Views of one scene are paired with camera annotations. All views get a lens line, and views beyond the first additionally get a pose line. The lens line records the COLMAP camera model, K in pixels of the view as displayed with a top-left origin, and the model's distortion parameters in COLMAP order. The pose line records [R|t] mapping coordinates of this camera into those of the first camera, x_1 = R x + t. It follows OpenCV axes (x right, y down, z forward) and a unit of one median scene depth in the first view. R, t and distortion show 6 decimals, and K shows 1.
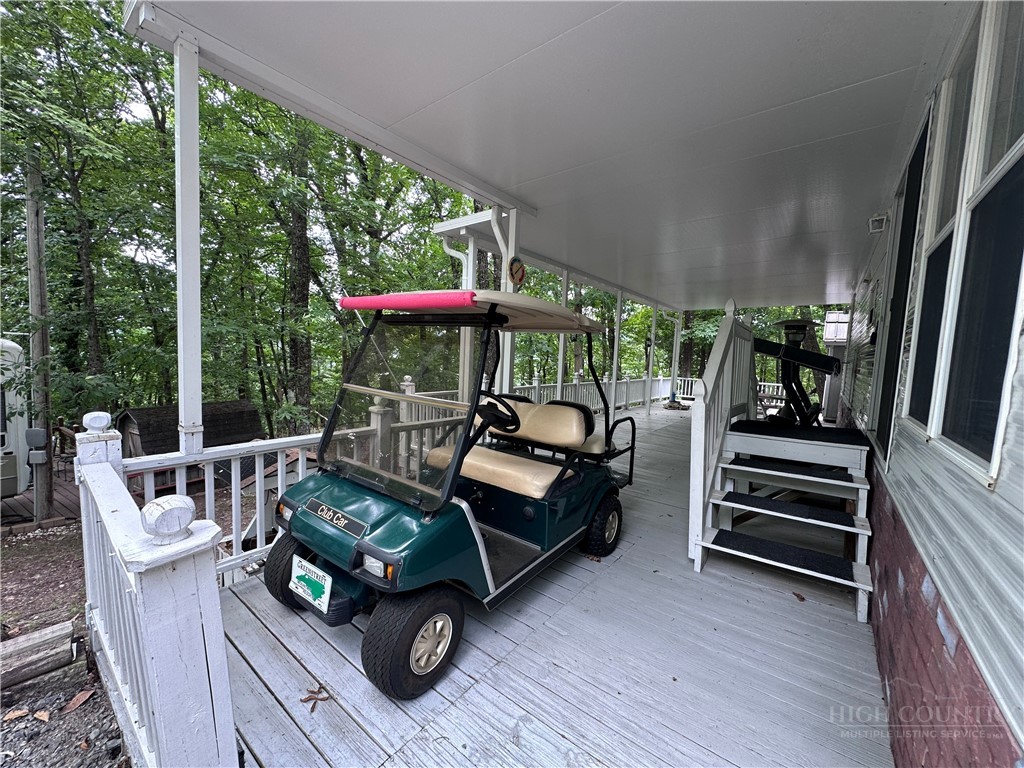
lens RADIAL K [[408.8, 0, 512.0], [0, 408.8, 384.0], [0, 0, 1]] dist [0.000801, 0.000015]
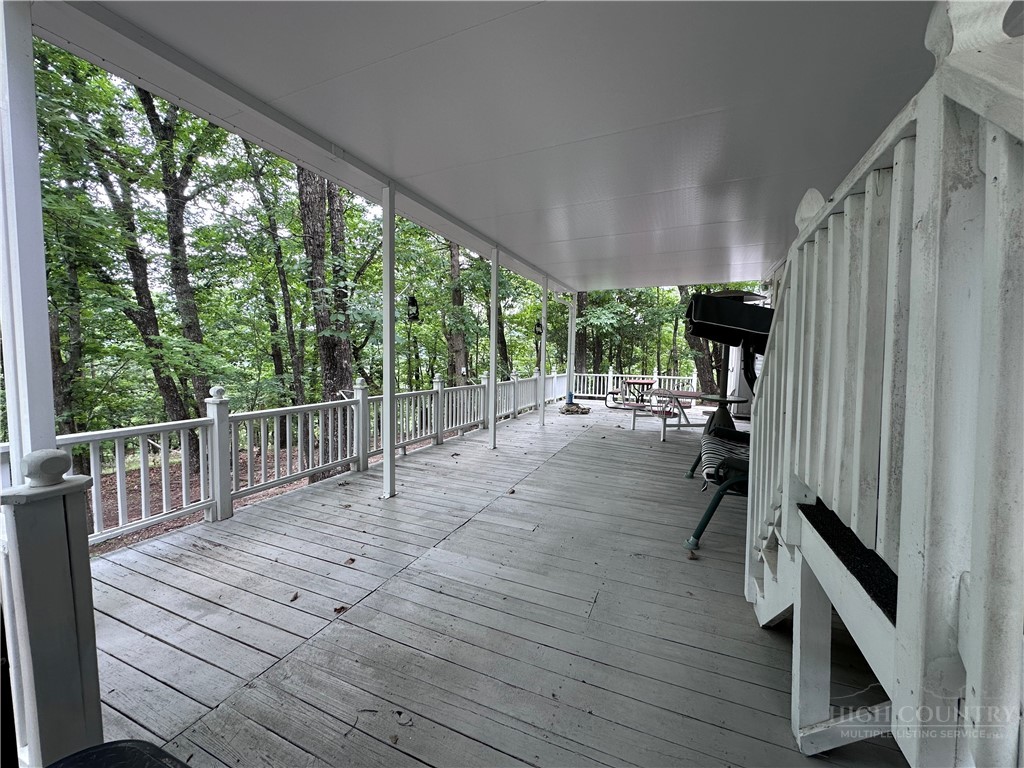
lens RADIAL K [[405.5, 0, 512.0], [0, 405.5, 384.0], [0, 0, 1]] dist [-0.000148, -0.000020]
pose [[0.967493, -0.044080, 0.249026, 0.080999], [0.043156, 0.999026, 0.009170, -0.008006], [-0.249187, 0.001875, 0.968454, 0.242811]]
